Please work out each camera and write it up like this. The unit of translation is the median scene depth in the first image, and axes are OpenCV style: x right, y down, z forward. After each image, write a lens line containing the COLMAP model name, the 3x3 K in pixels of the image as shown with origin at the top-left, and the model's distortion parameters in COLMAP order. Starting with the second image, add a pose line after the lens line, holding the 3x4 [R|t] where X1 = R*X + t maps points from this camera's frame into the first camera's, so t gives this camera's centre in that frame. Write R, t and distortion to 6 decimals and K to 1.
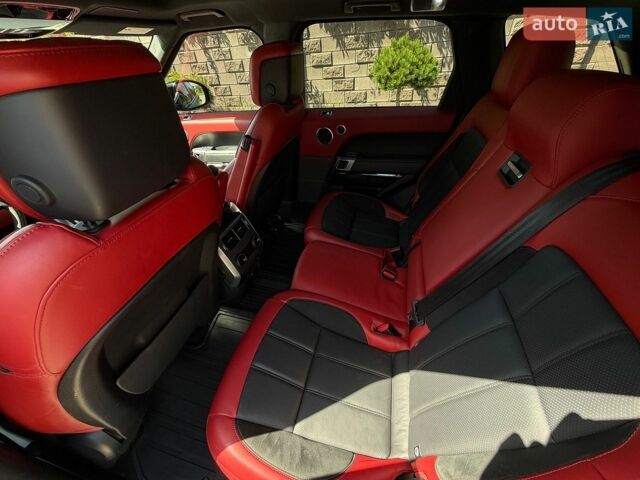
lens RADIAL K [[256.2, 0, 318.0], [0, 256.2, 240.1], [0, 0, 1]] dist [0.001690, -0.000500]
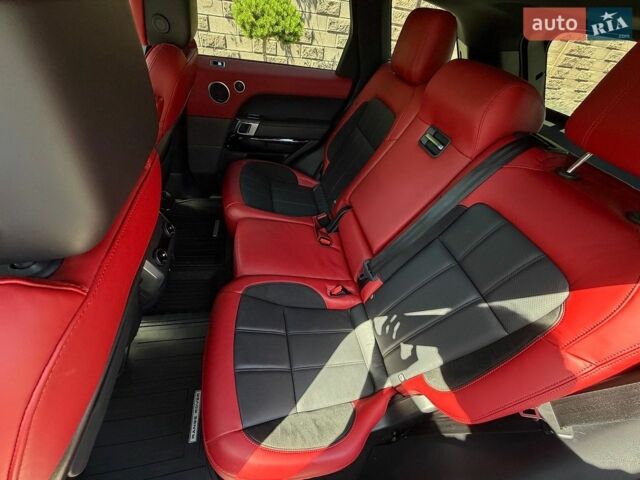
lens RADIAL K [[256.2, 0, 316.2], [0, 256.2, 240.2], [0, 0, 1]] dist [0.001690, -0.000500]
pose [[0.876829, -0.178006, 0.446636, -0.236760], [0.112466, 0.979104, 0.169429, -0.054581], [-0.467463, -0.098329, 0.878527, 0.088734]]
